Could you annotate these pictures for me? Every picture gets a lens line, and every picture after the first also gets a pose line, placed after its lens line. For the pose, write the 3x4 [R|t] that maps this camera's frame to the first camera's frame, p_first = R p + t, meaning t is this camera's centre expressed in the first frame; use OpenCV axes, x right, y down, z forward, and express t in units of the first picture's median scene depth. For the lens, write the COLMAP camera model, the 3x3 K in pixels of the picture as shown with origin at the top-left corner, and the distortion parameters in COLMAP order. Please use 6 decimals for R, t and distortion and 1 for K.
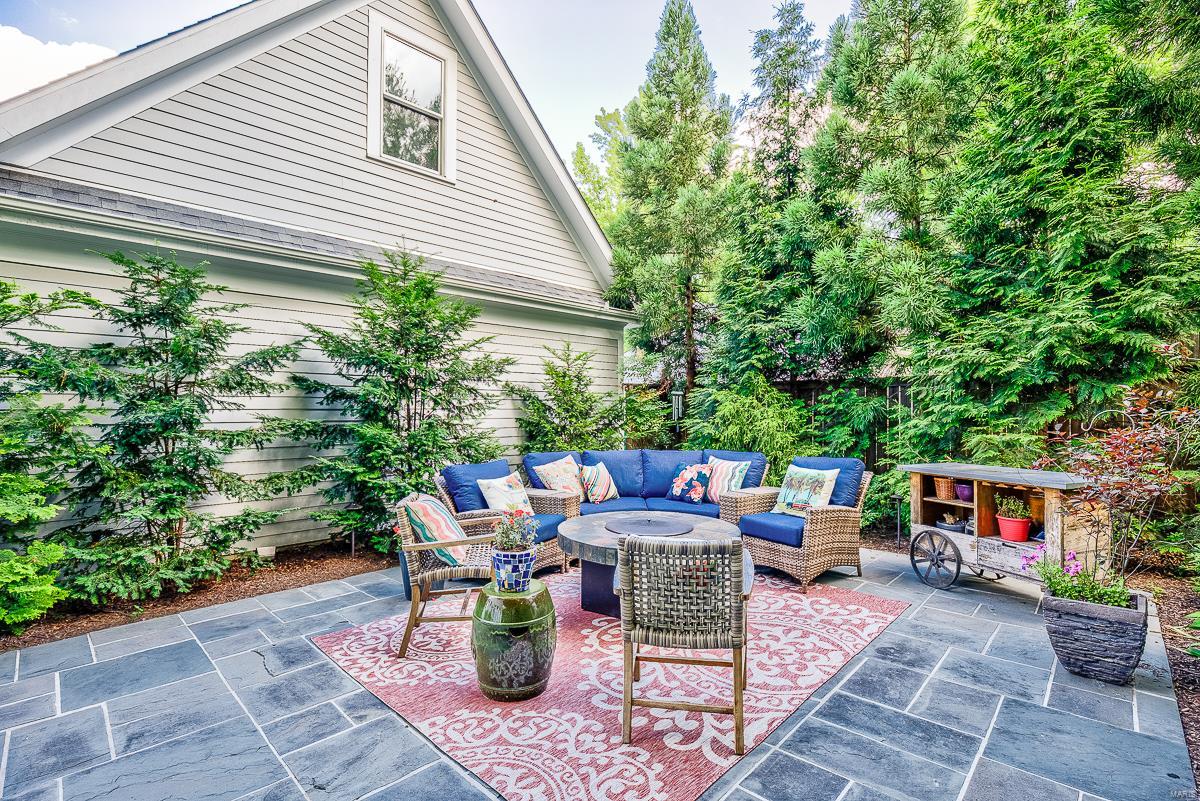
lens RADIAL K [[555.6, 0, 602.8], [0, 555.6, 409.2], [0, 0, 1]] dist [-0.034951, 0.007586]
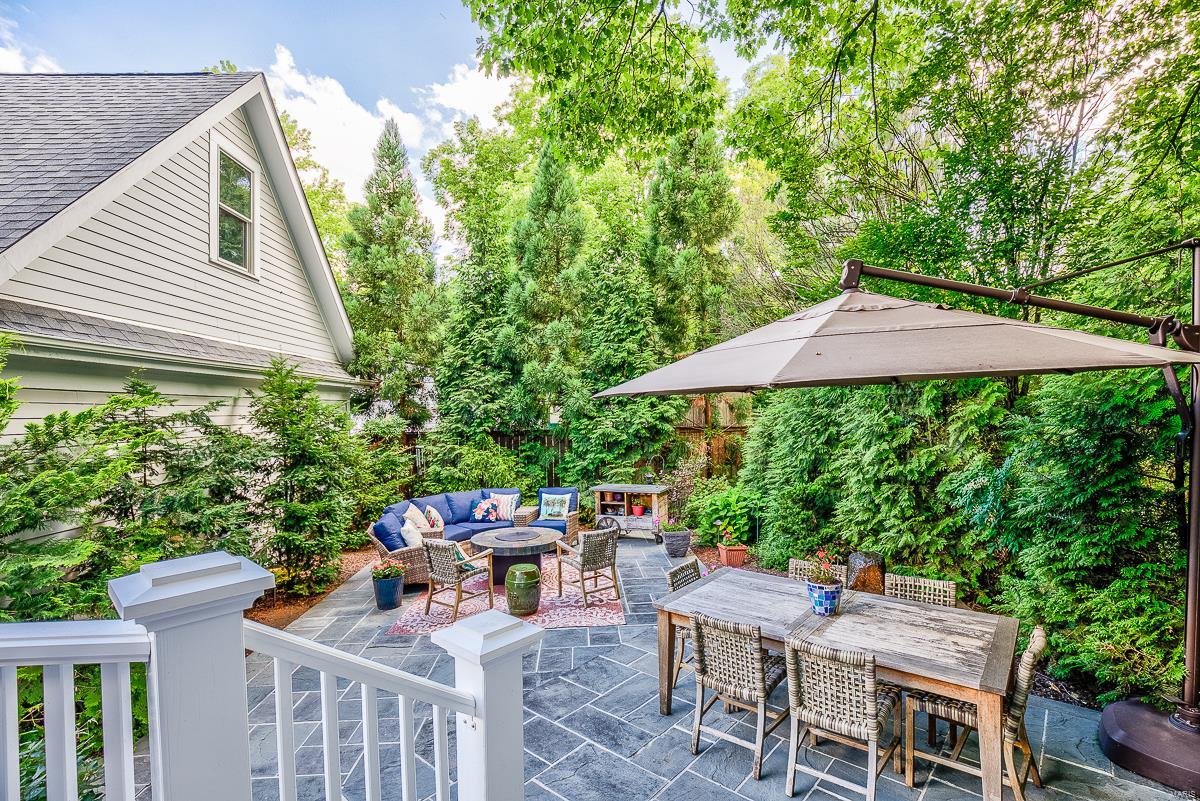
lens RADIAL K [[555.6, 0, 620.4], [0, 555.6, 403.4], [0, 0, 1]] dist [-0.034951, 0.007586]
pose [[0.668085, 0.000129, 0.744085, -0.844670], [0.016274, 0.999758, -0.014785, -0.165446], [-0.743907, 0.021987, 0.667921, -0.442787]]
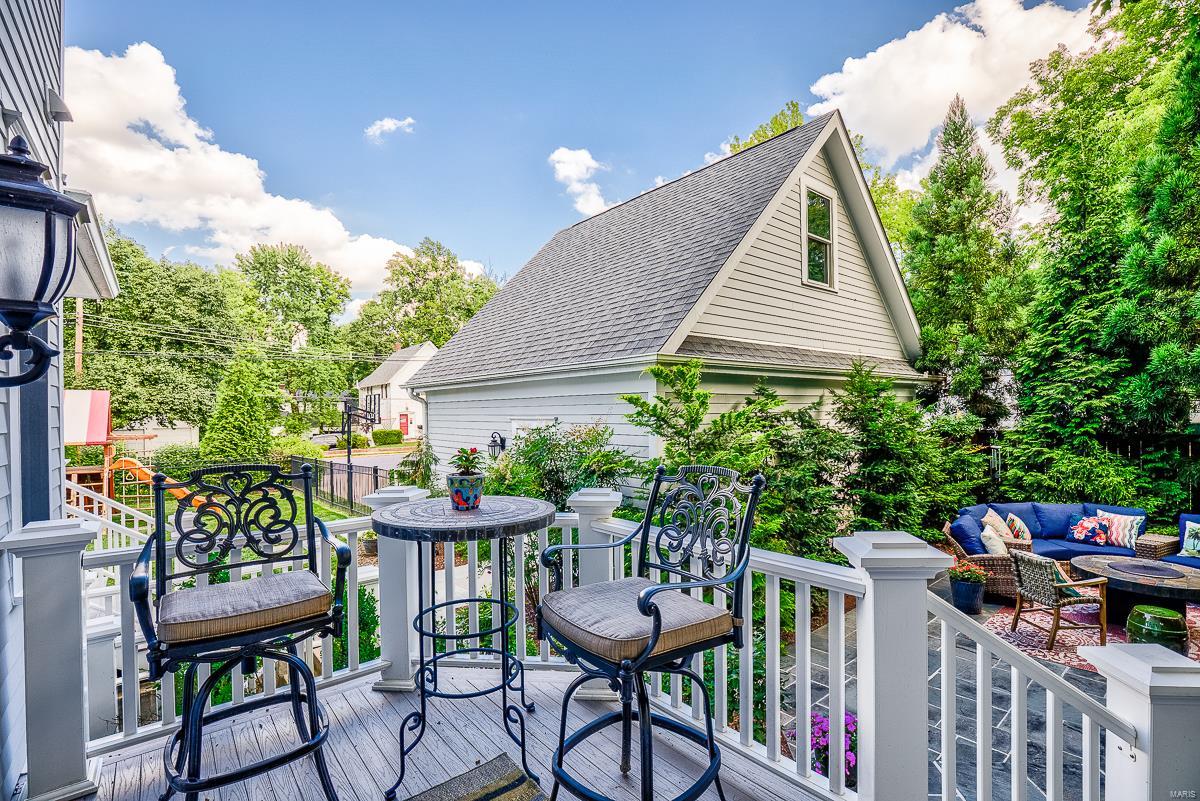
lens RADIAL K [[555.6, 0, 602.0], [0, 555.6, 405.8], [0, 0, 1]] dist [-0.034951, 0.007586]
pose [[0.993686, -0.005816, -0.112048, -0.932602], [0.005147, 0.999967, -0.006256, -0.182266], [0.112081, 0.005639, 0.993683, -0.501229]]
